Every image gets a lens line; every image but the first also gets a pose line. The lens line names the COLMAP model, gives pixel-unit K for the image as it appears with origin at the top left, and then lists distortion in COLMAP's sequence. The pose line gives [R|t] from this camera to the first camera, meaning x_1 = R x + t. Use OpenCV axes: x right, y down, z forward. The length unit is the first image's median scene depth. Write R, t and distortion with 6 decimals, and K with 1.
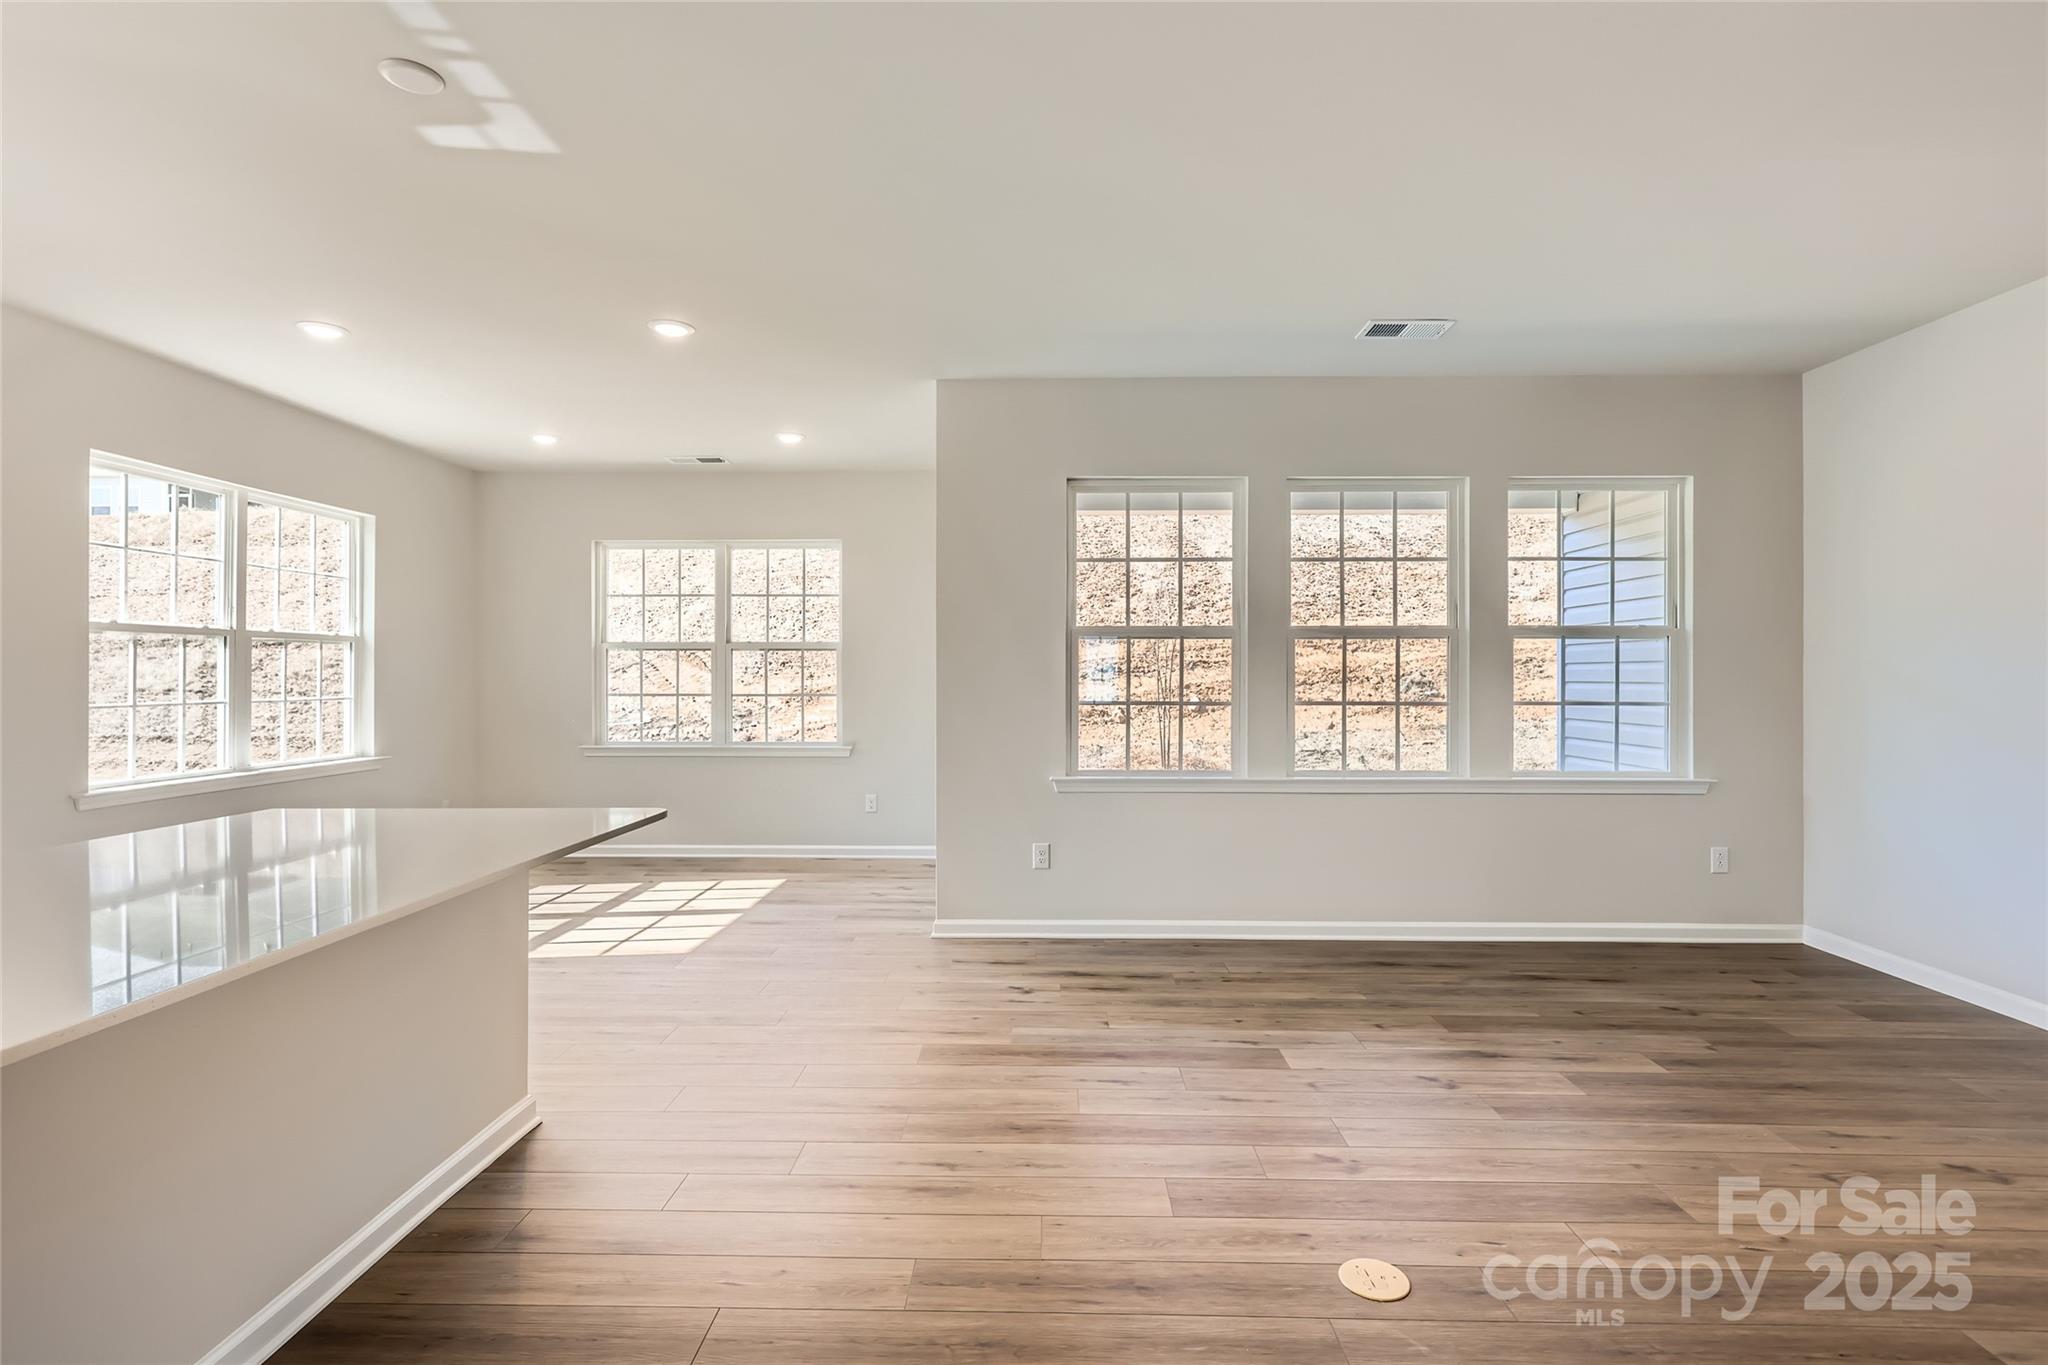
lens RADIAL K [[993.8, 0, 1022.2], [0, 993.8, 686.5], [0, 0, 1]] dist [-0.000375, -0.000098]
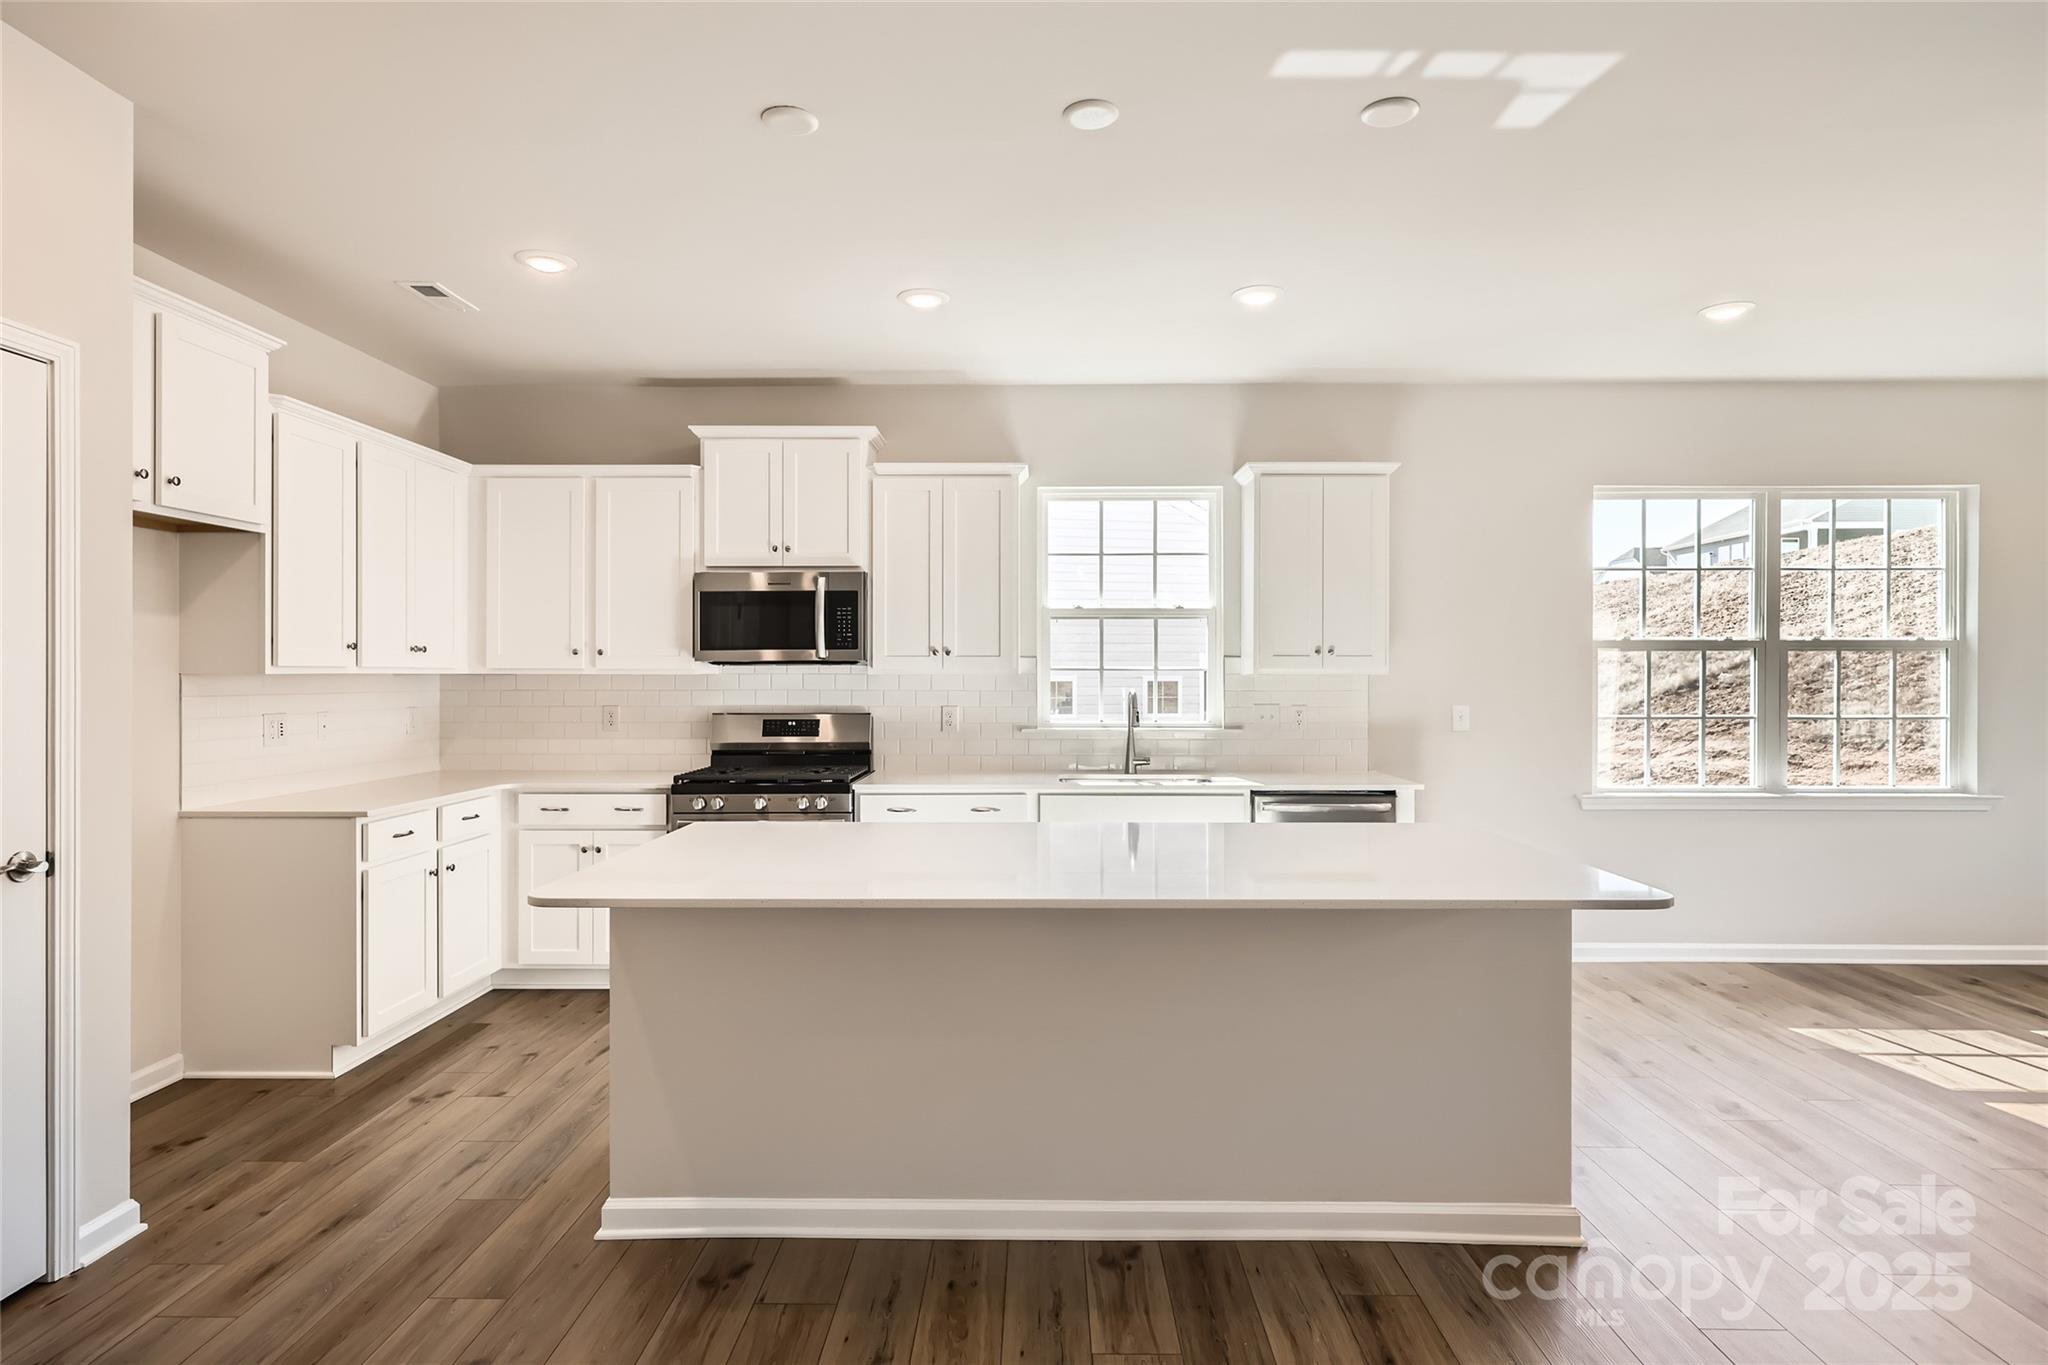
lens RADIAL K [[1103.0, 0, 1025.7], [0, 1103.0, 673.8], [0, 0, 1]] dist [0.009878, -0.002108]
pose [[0.037447, 0.000071, -0.999299, 0.226260], [-0.012844, 0.999917, -0.000410, -0.016275], [0.999216, 0.012850, 0.037445, 0.267119]]
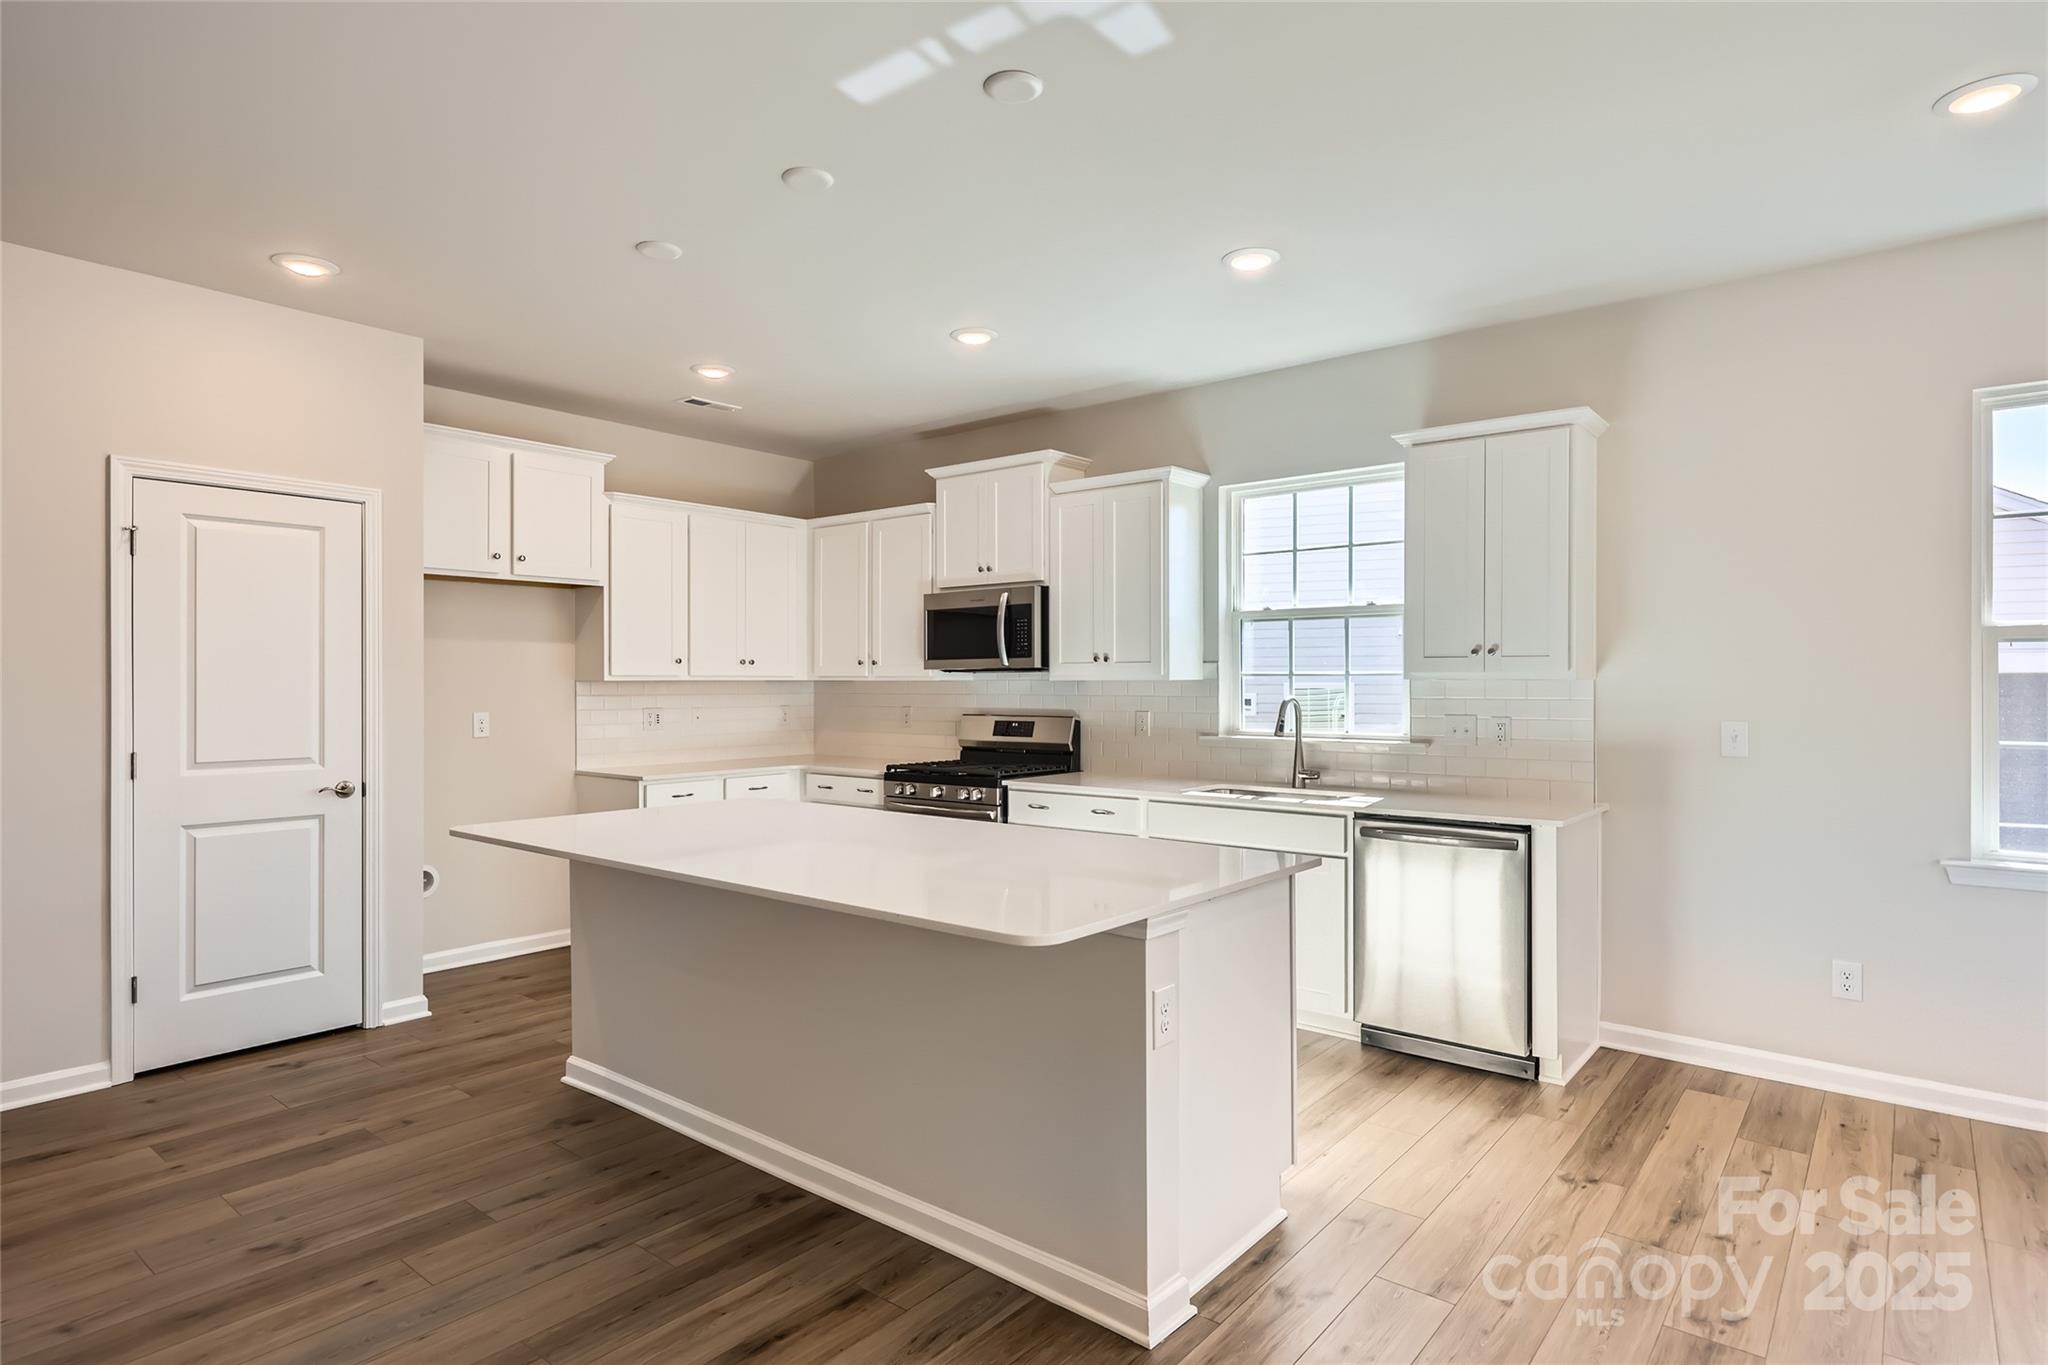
lens RADIAL K [[1103.0, 0, 1032.3], [0, 1103.0, 688.5], [0, 0, 1]] dist [0.009878, -0.002108]
pose [[-0.593640, 0.007475, -0.804696, 0.101234], [-0.008271, 0.999847, 0.015390, -0.022707], [0.804688, 0.015792, -0.593488, 0.774284]]
